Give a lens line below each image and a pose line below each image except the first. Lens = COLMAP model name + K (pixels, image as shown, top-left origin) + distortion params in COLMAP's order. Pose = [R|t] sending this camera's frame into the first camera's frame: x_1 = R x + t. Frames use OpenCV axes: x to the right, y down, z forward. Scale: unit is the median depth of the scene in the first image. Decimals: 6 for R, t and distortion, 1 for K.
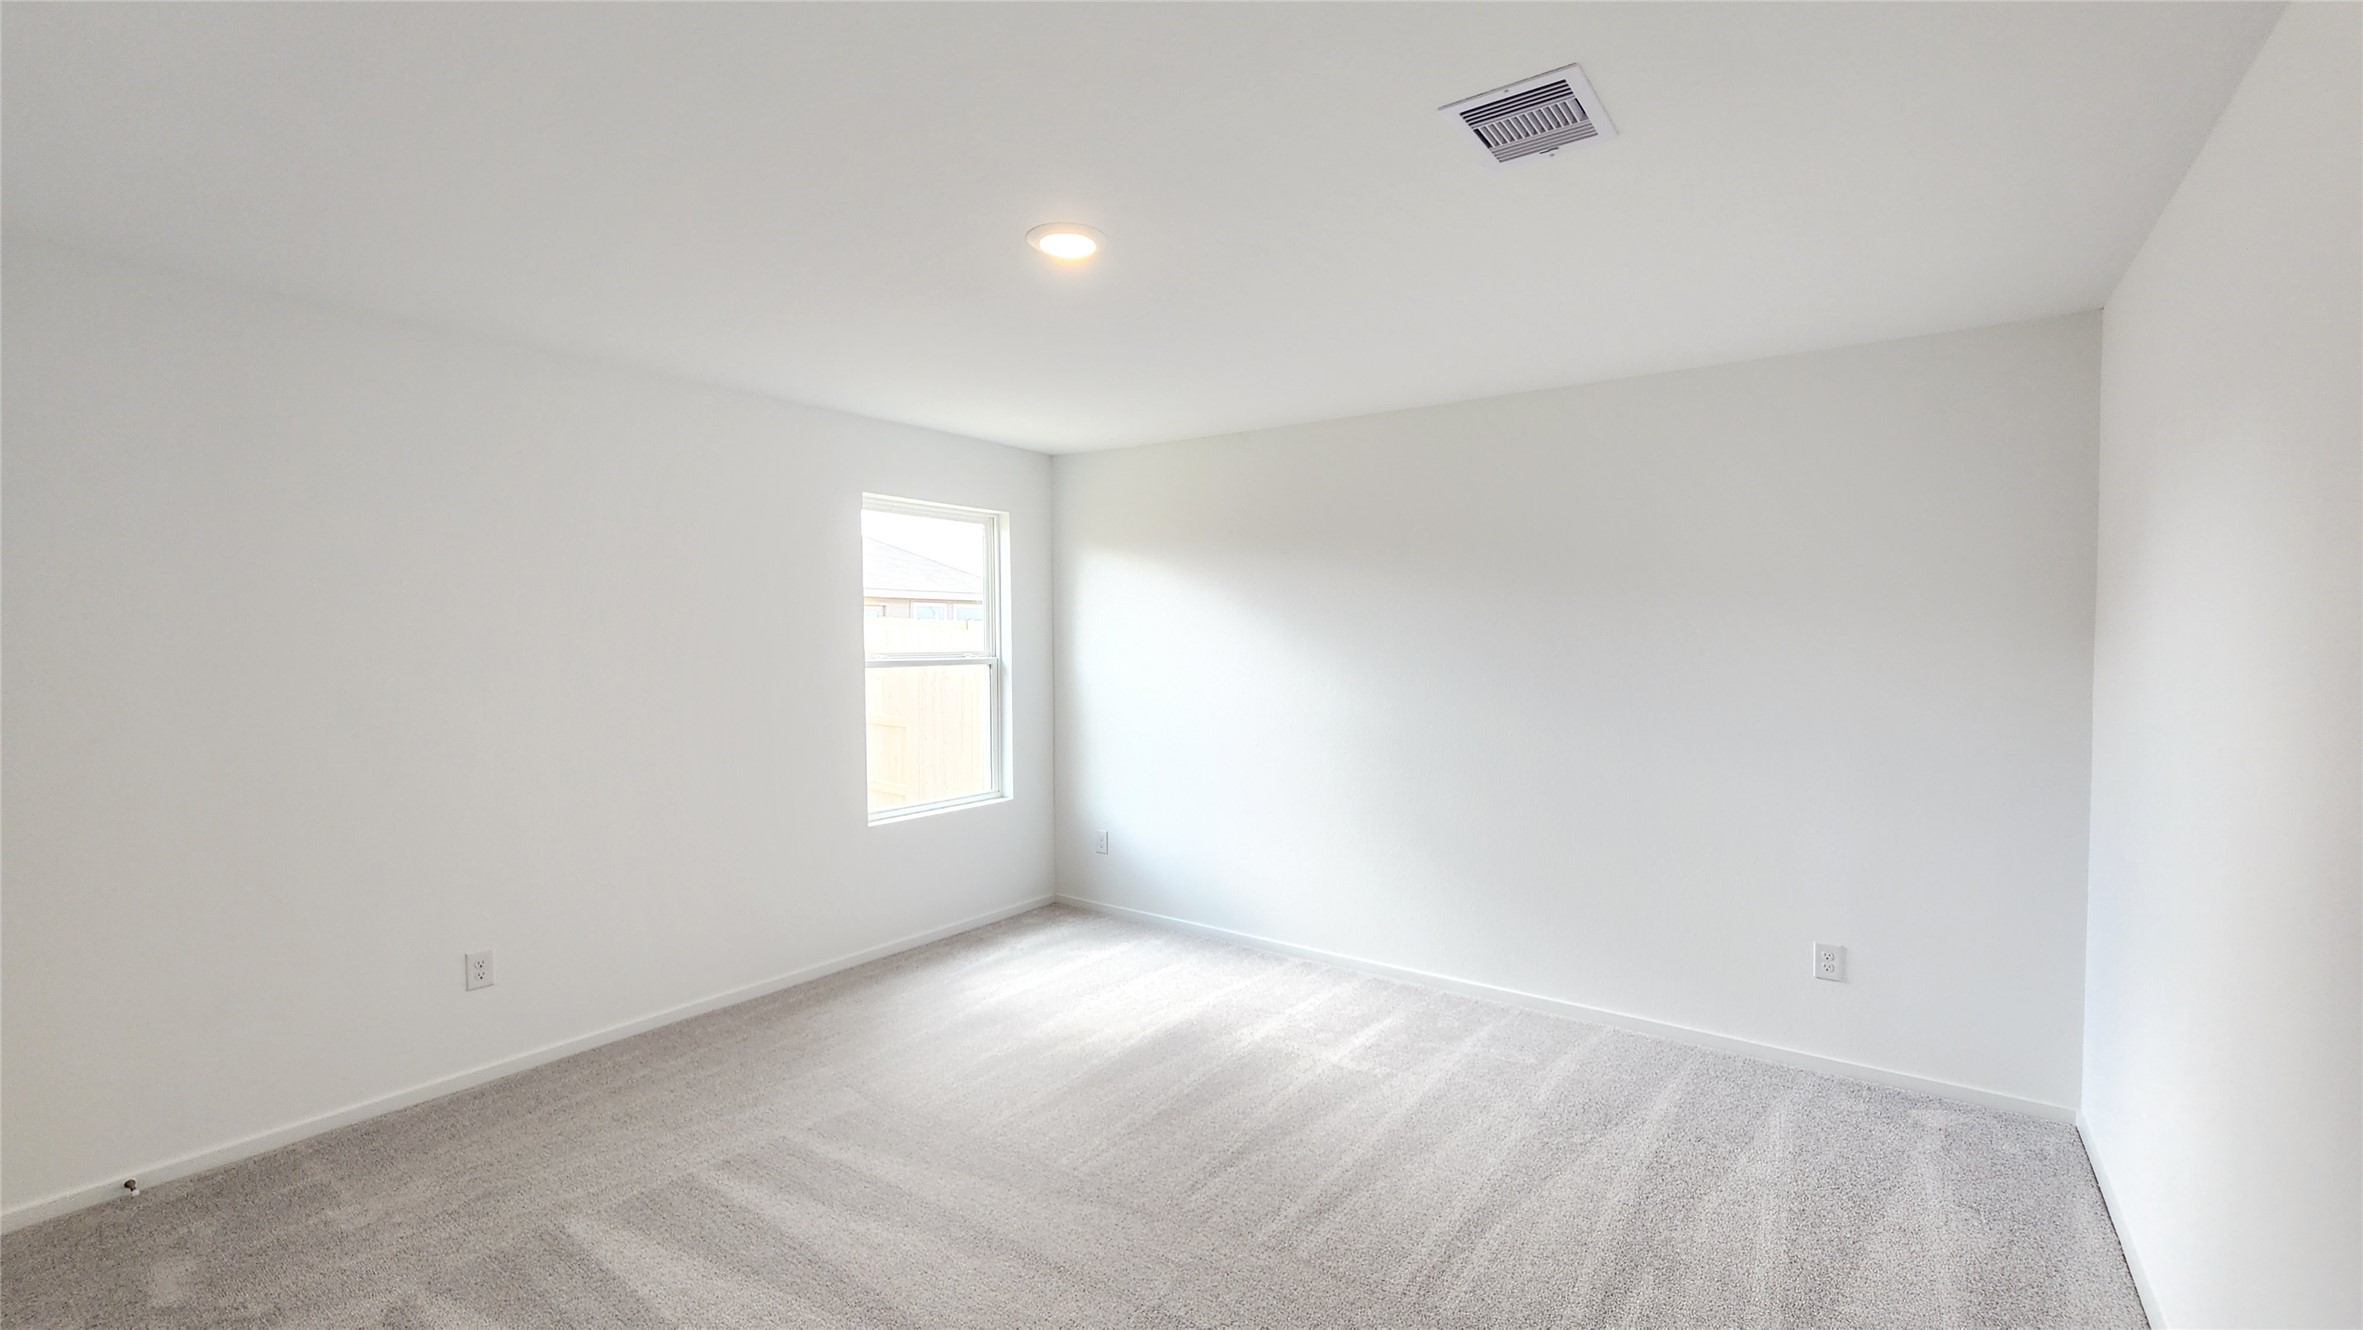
lens RADIAL K [[979.3, 0, 1197.8], [0, 979.3, 673.2], [0, 0, 1]] dist [-0.002460, -0.000098]
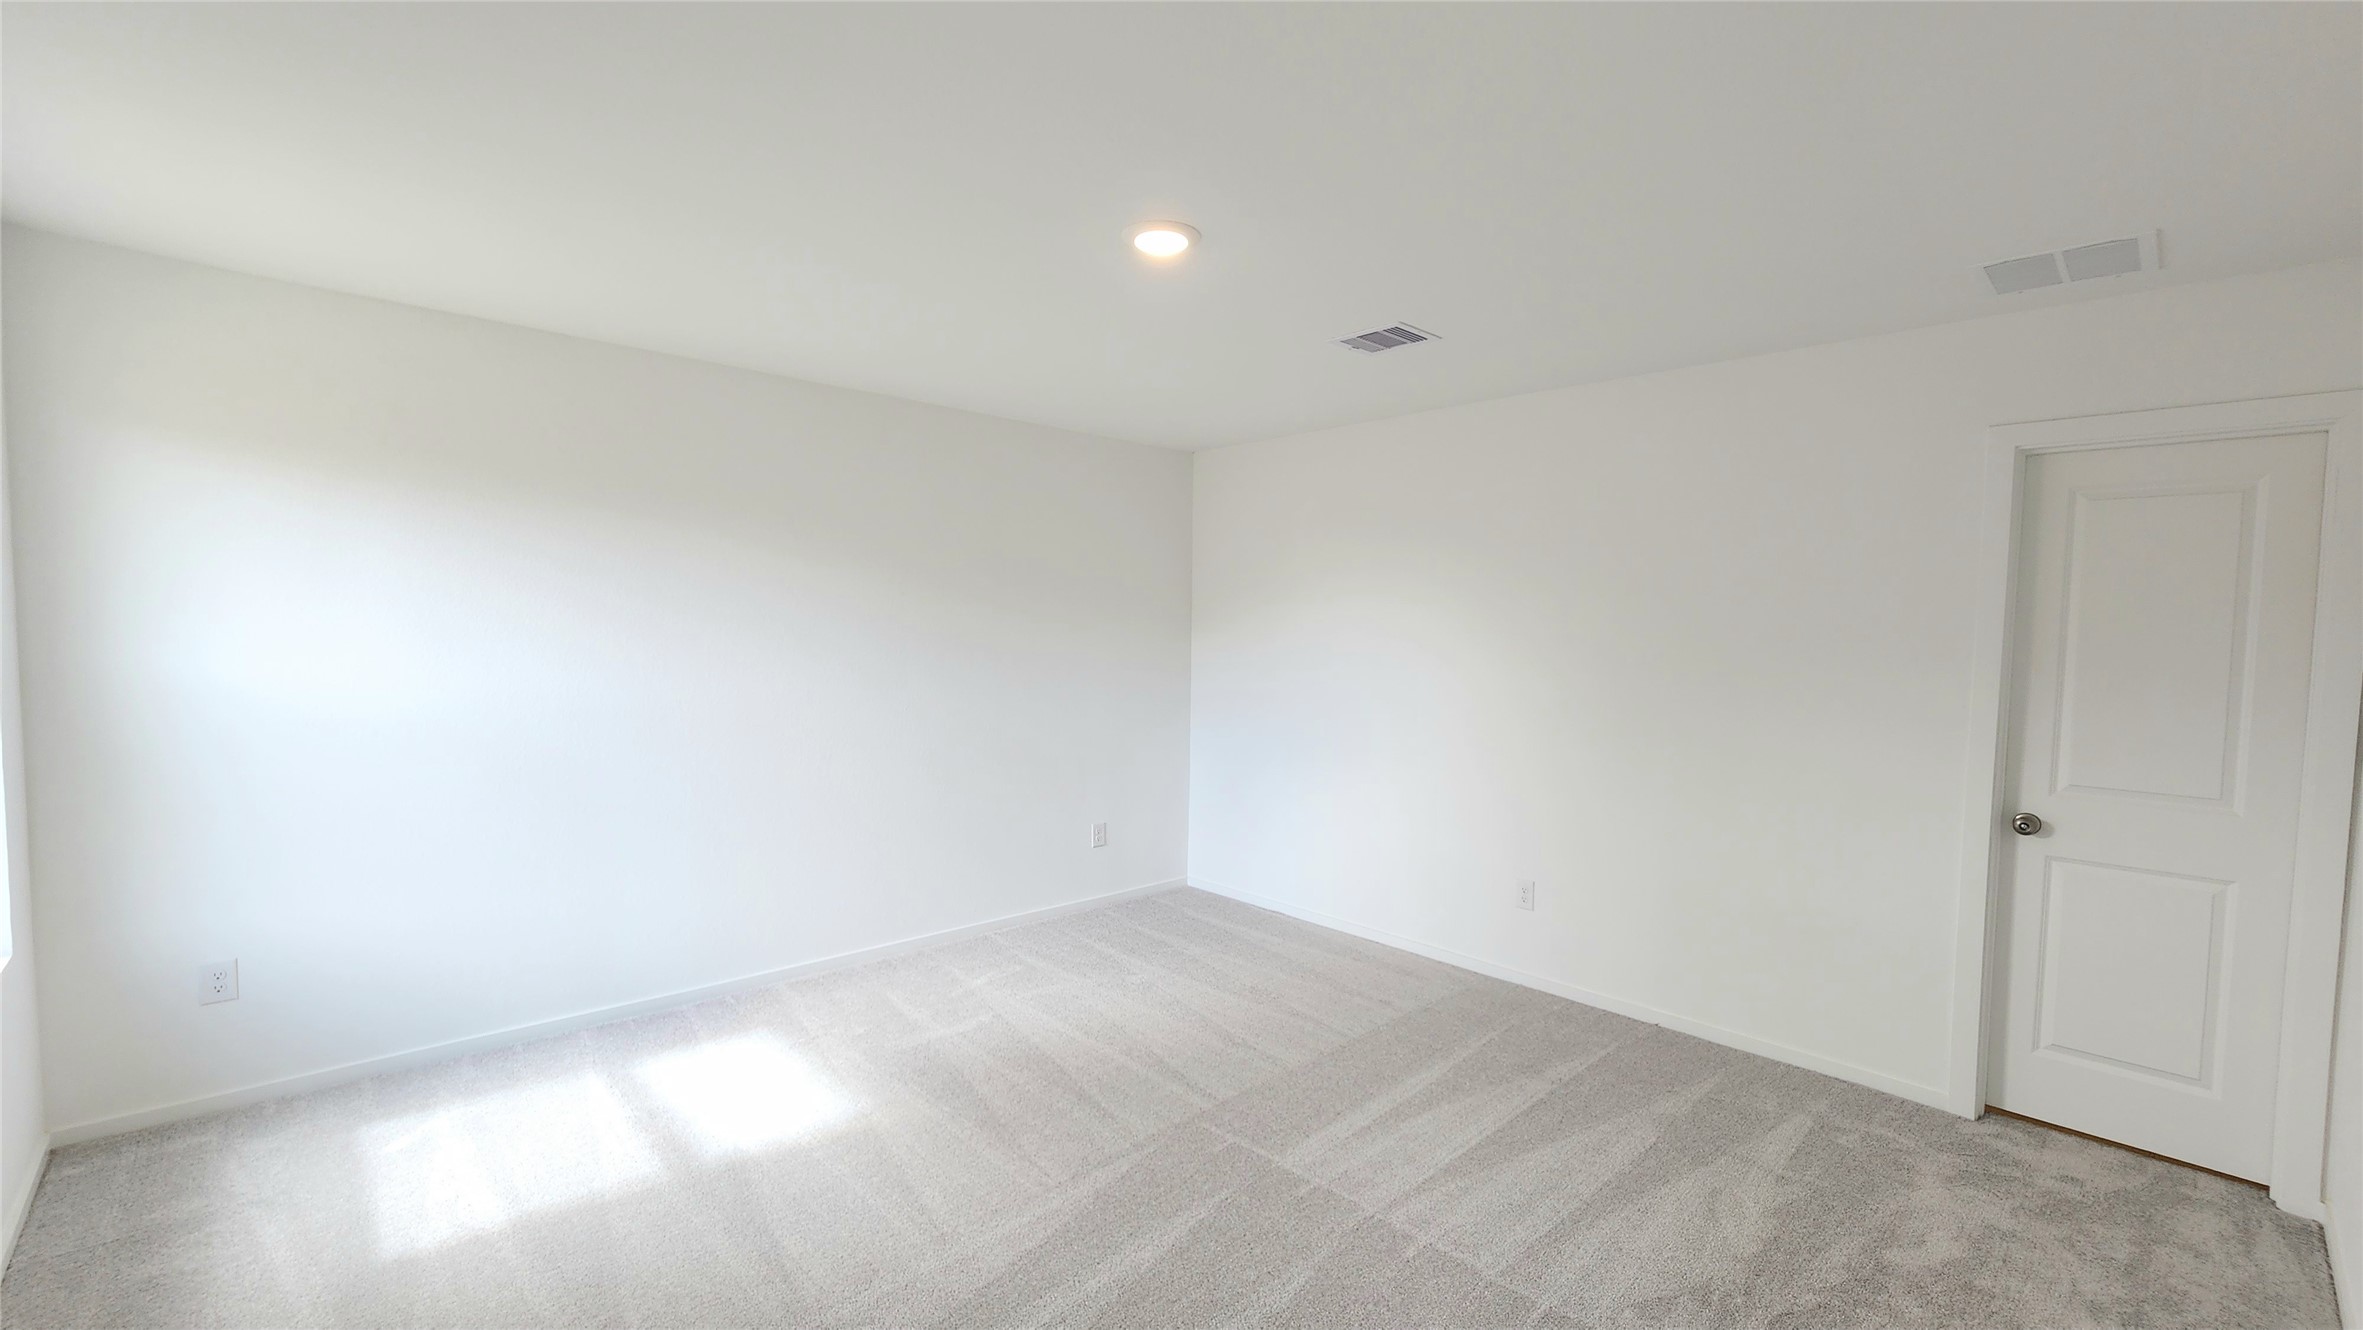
lens RADIAL K [[979.3, 0, 1197.8], [0, 979.3, 673.2], [0, 0, 1]] dist [-0.002460, -0.000098]
pose [[0.182545, -0.045513, 0.982143, -0.815851], [0.015168, 0.998939, 0.043472, -0.023387], [-0.983080, 0.006961, 0.183042, 0.554405]]
